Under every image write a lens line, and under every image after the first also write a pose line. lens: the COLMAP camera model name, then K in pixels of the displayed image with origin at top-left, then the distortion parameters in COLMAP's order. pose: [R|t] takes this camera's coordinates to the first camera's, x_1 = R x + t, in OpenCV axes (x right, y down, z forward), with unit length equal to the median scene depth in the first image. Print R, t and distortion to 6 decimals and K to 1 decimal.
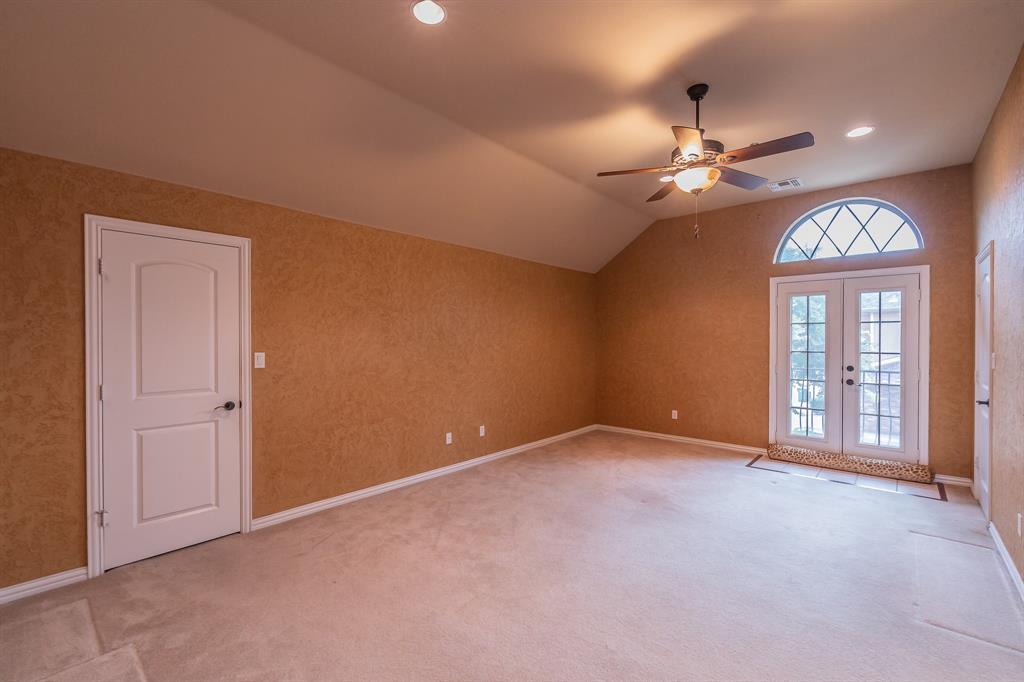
lens RADIAL K [[433.4, 0, 512.0], [0, 433.4, 341.0], [0, 0, 1]] dist [-0.001356, -0.000153]
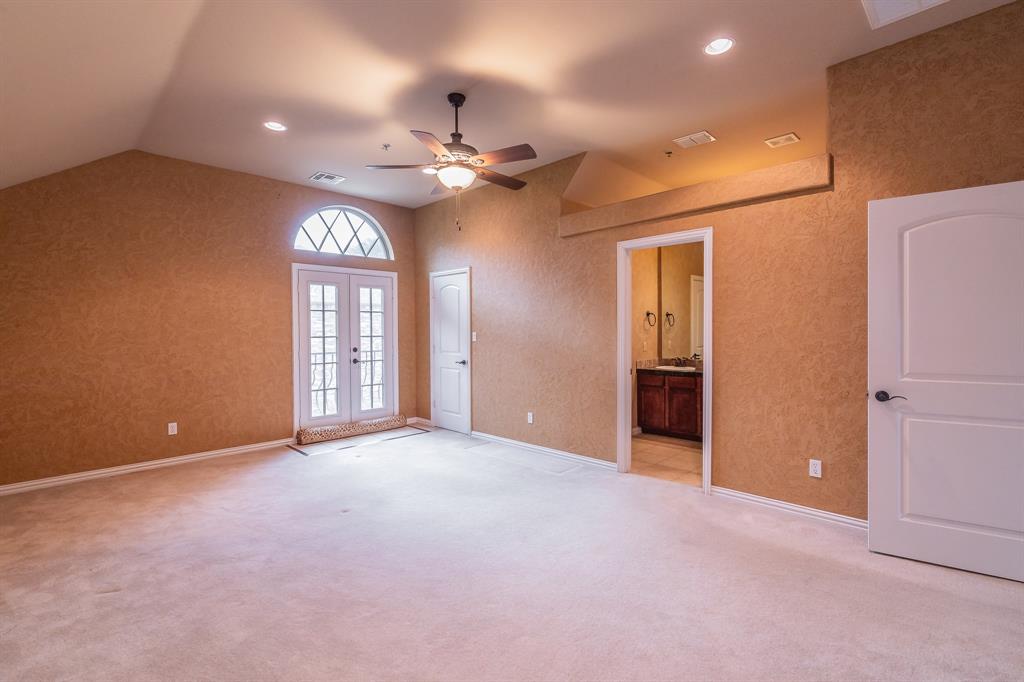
lens RADIAL K [[464.5, 0, 513.7], [0, 464.5, 336.2], [0, 0, 1]] dist [0.002341, 0.000289]
pose [[0.051022, -0.015249, 0.998581, -0.453706], [0.009341, 0.999847, 0.014791, 0.009808], [-0.998654, 0.008573, 0.051157, 0.466589]]
